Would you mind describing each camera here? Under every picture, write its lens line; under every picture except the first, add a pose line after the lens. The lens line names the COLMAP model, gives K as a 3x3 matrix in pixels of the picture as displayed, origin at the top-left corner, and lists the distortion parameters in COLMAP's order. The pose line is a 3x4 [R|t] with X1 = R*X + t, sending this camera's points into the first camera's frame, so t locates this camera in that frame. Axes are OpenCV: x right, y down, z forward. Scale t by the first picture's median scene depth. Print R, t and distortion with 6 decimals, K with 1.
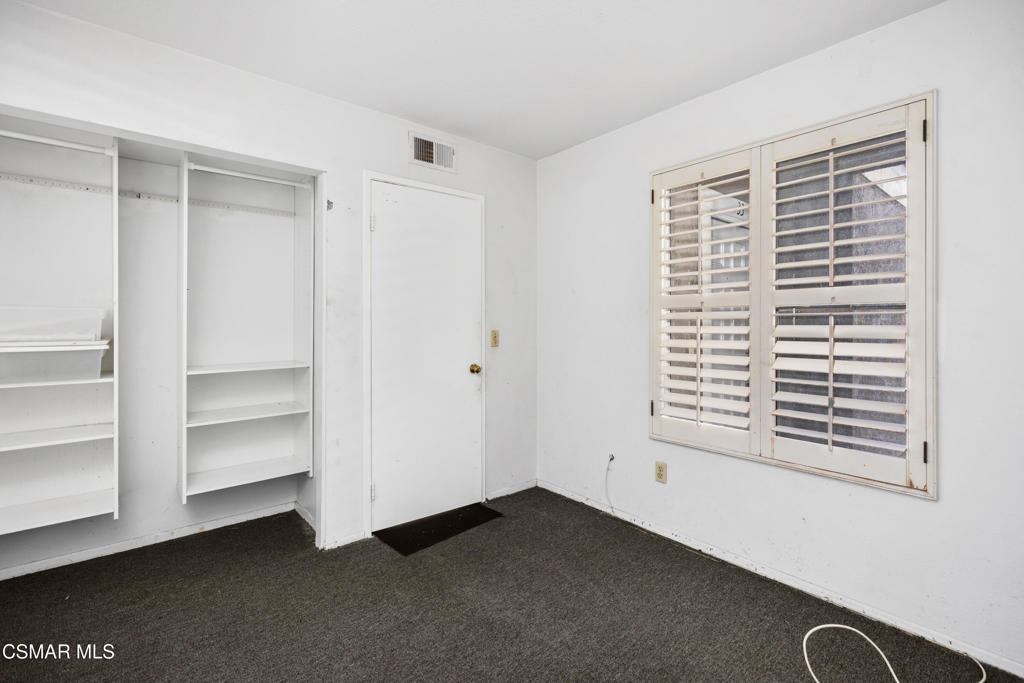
lens RADIAL K [[465.2, 0, 505.4], [0, 465.2, 331.1], [0, 0, 1]] dist [0.005655, 0.000459]
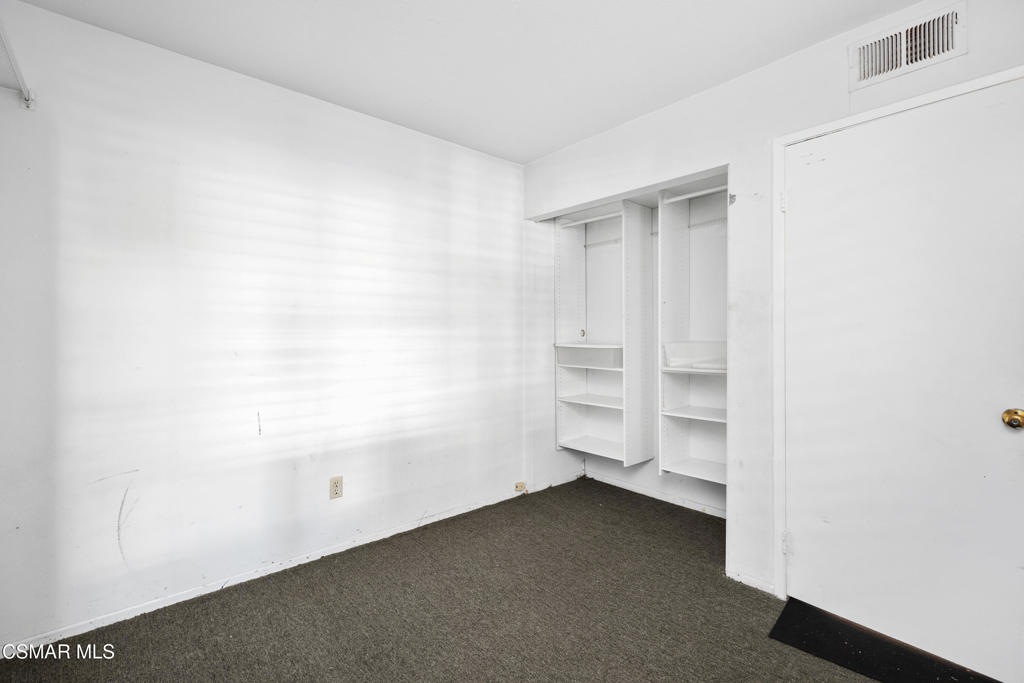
lens RADIAL K [[465.2, 0, 505.4], [0, 465.2, 331.1], [0, 0, 1]] dist [0.005655, 0.000459]
pose [[0.005444, -0.000466, -0.999985, 0.530283], [-0.002287, 0.999997, -0.000478, -0.011923], [0.999983, 0.002290, 0.005443, 0.554720]]
